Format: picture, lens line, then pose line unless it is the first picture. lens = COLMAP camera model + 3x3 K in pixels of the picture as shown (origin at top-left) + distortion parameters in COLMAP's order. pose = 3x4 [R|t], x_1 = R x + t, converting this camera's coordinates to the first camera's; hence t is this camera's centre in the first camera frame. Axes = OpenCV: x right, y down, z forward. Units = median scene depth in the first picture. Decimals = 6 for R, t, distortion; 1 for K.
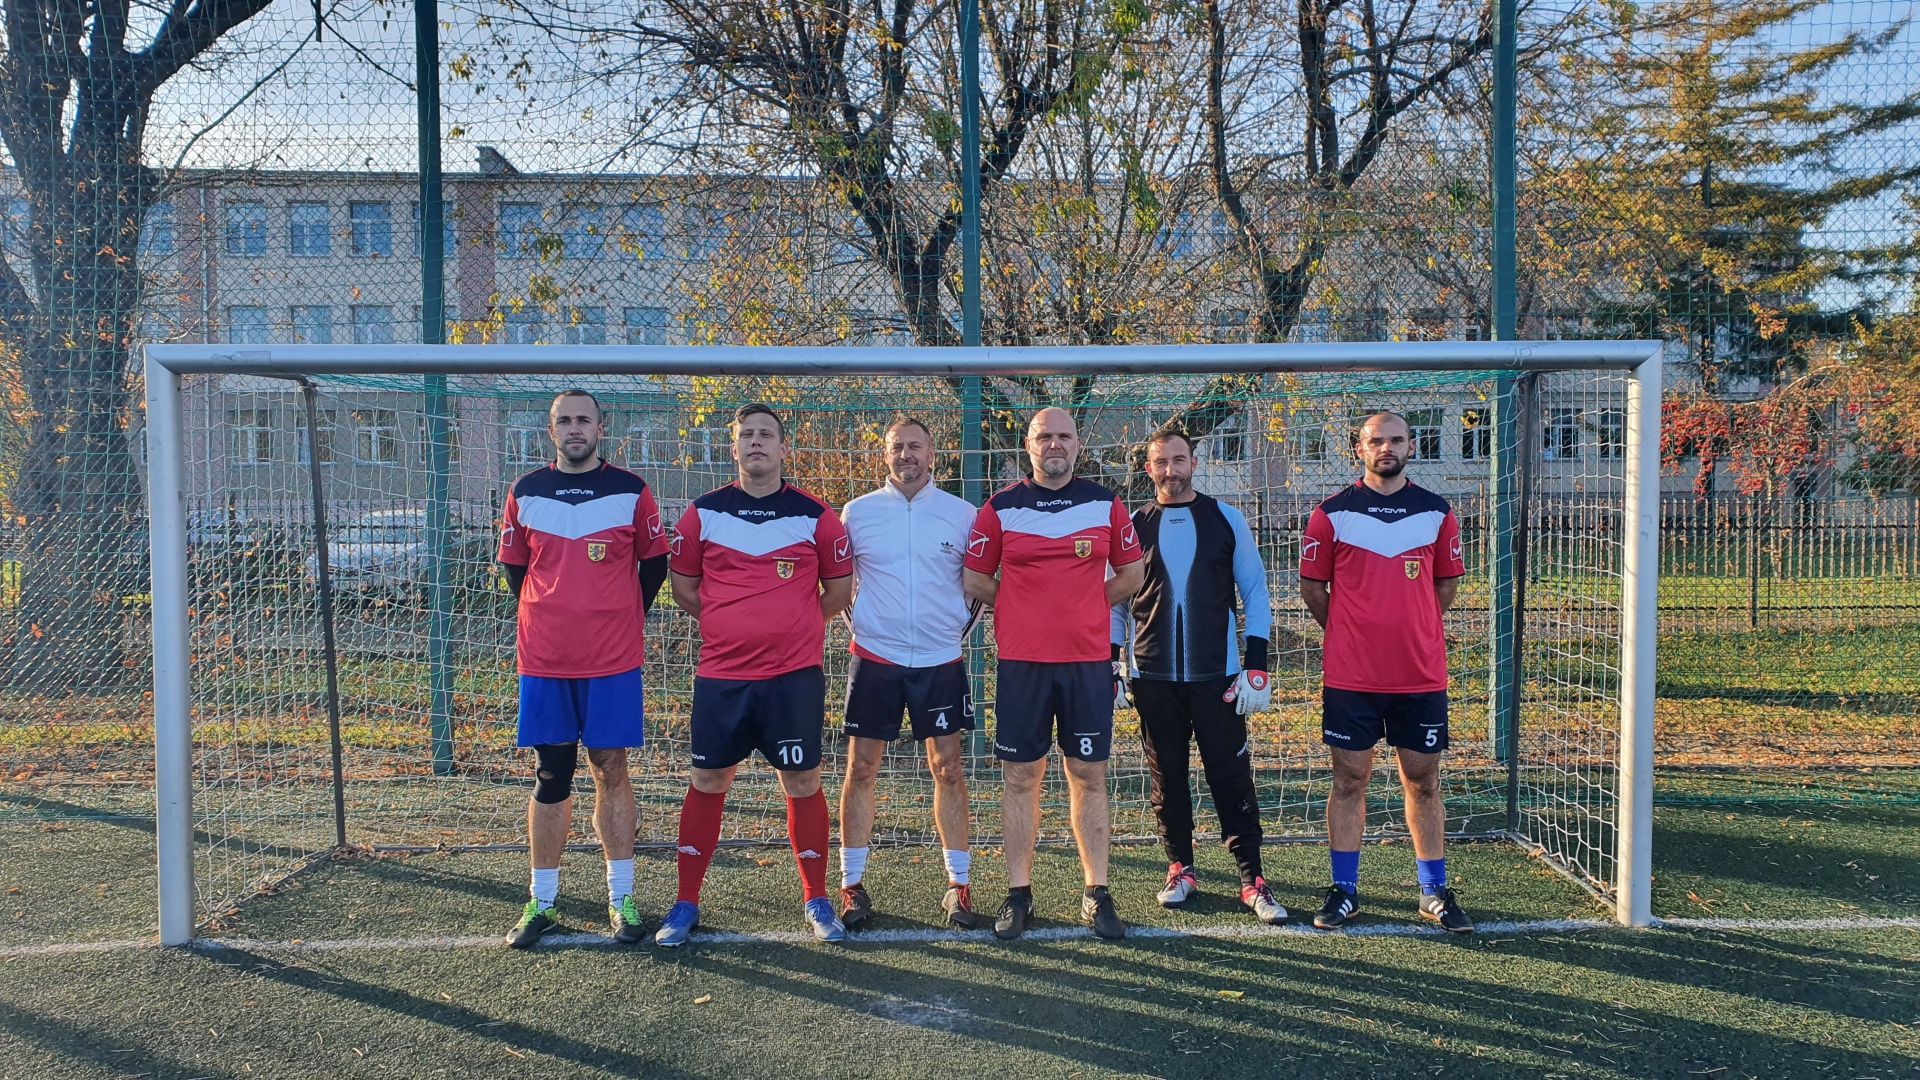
lens RADIAL K [[1448.9, 0, 991.5], [0, 1448.9, 543.8], [0, 0, 1]] dist [-0.006005, 0.044016]
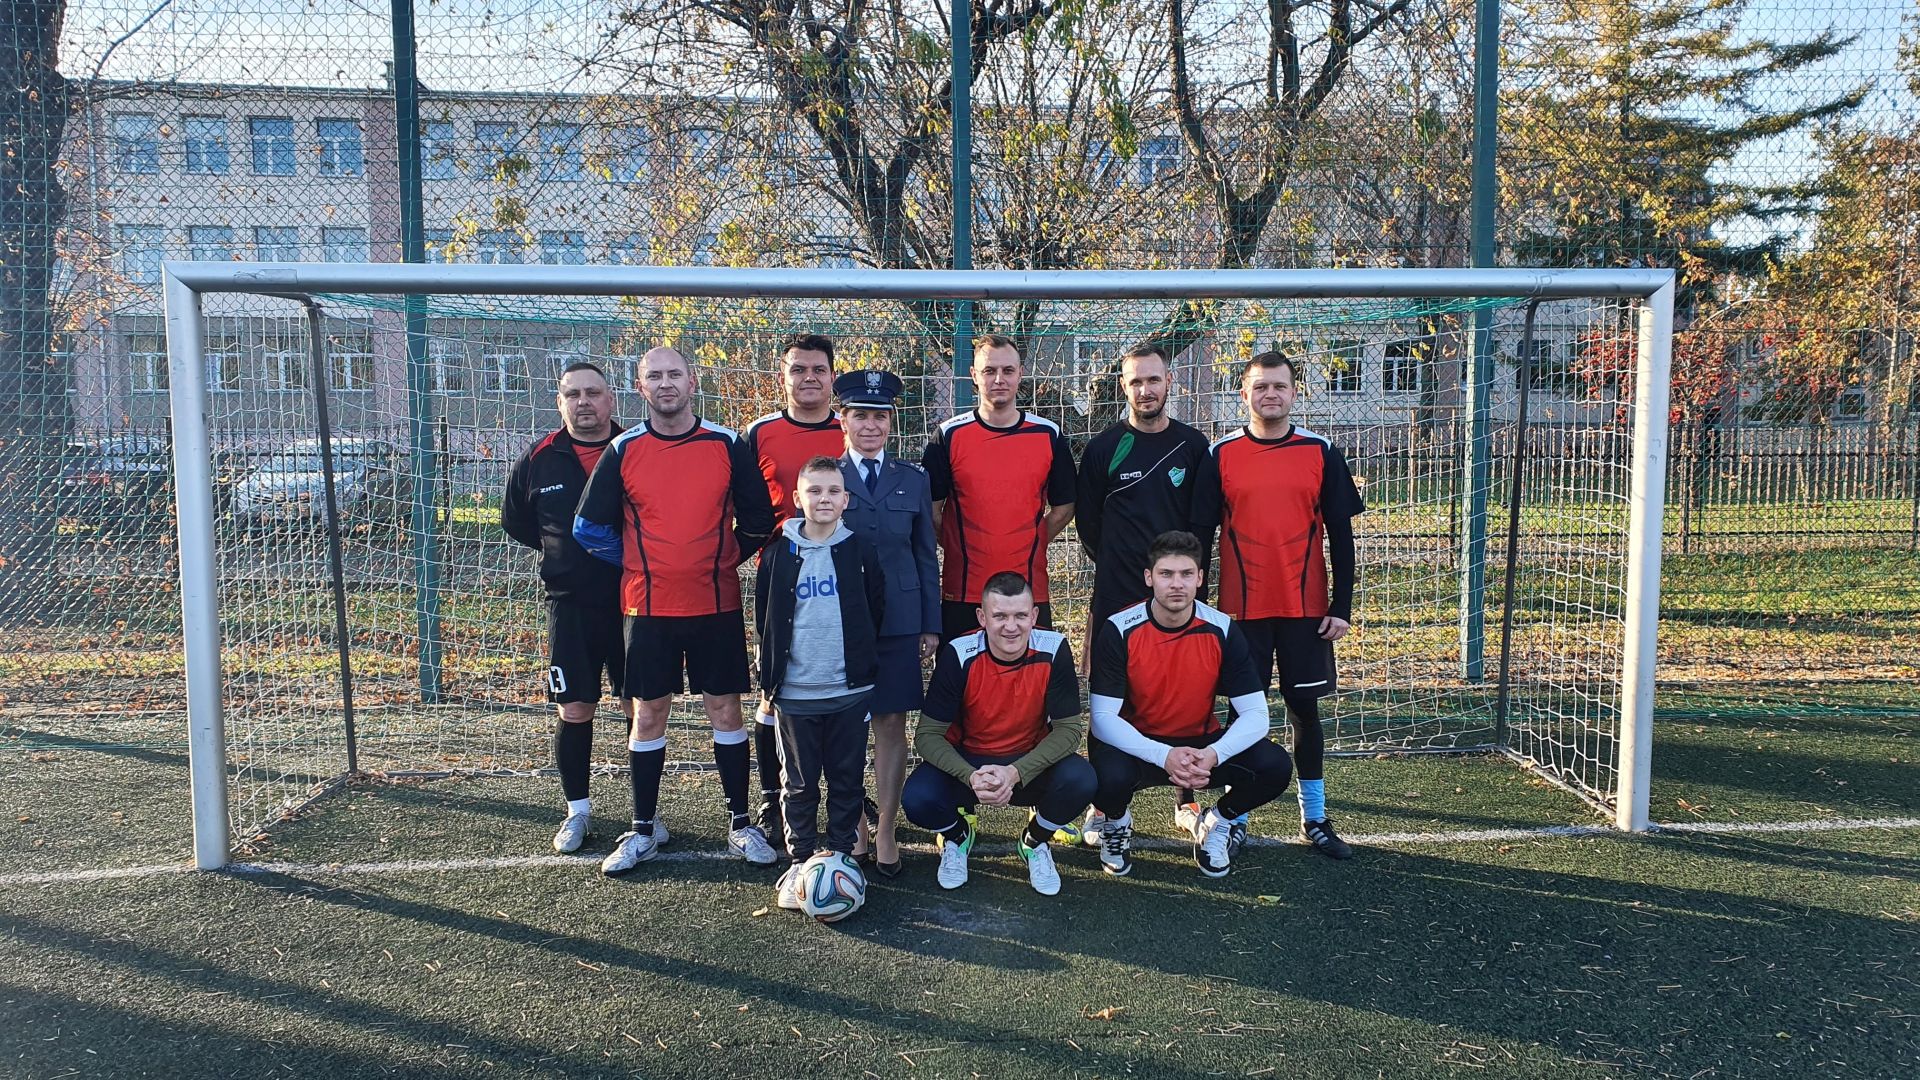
lens RADIAL K [[1448.9, 0, 991.5], [0, 1448.9, 543.8], [0, 0, 1]] dist [-0.006005, 0.044016]
pose [[0.998379, -0.002998, 0.056842, -0.049535], [0.000271, 0.998851, 0.047916, 0.003094], [-0.056920, -0.047823, 0.997233, -0.007555]]
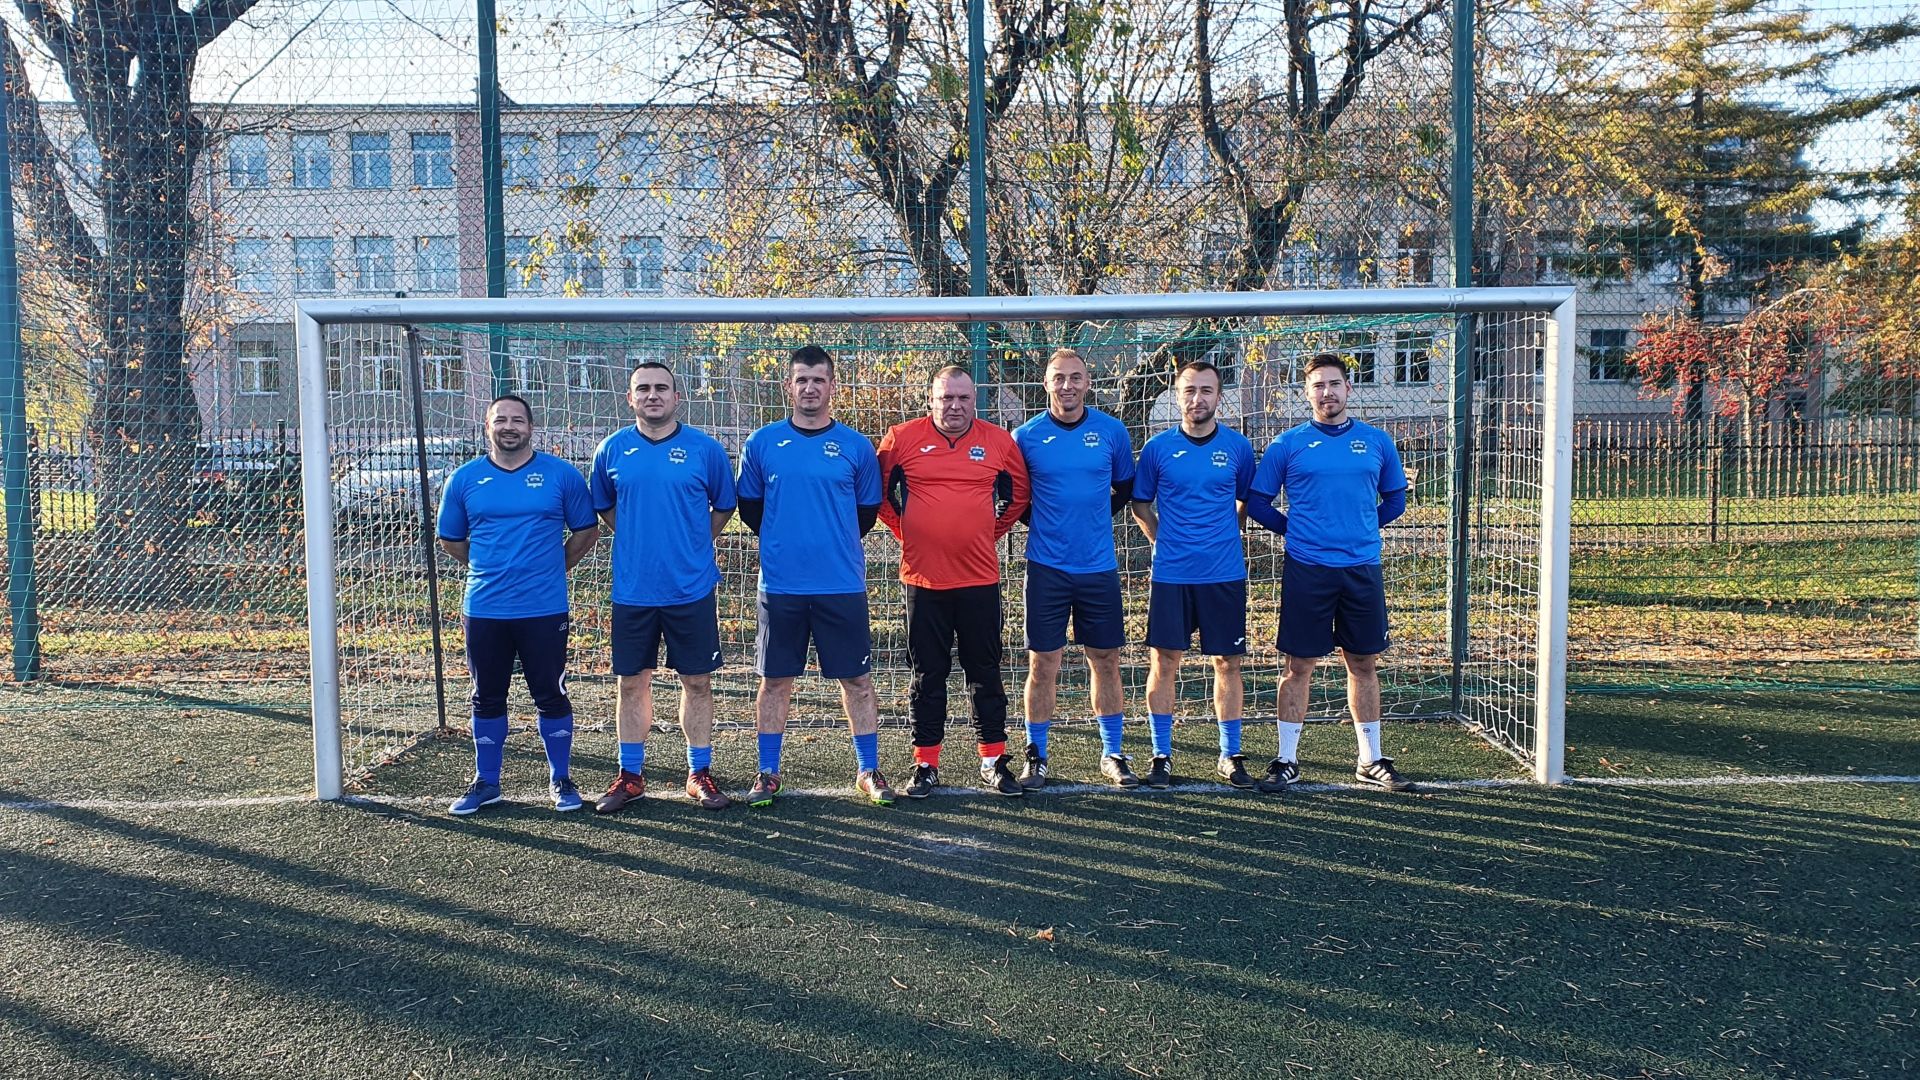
lens RADIAL K [[1450.7, 0, 965.4], [0, 1450.7, 511.0], [0, 0, 1]] dist [0.008939, 0.003485]
pose [[0.999914, -0.005055, -0.012124, -0.010959], [0.005403, 0.999569, 0.028862, 0.002751], [0.011973, -0.028925, 0.999510, -0.112804]]
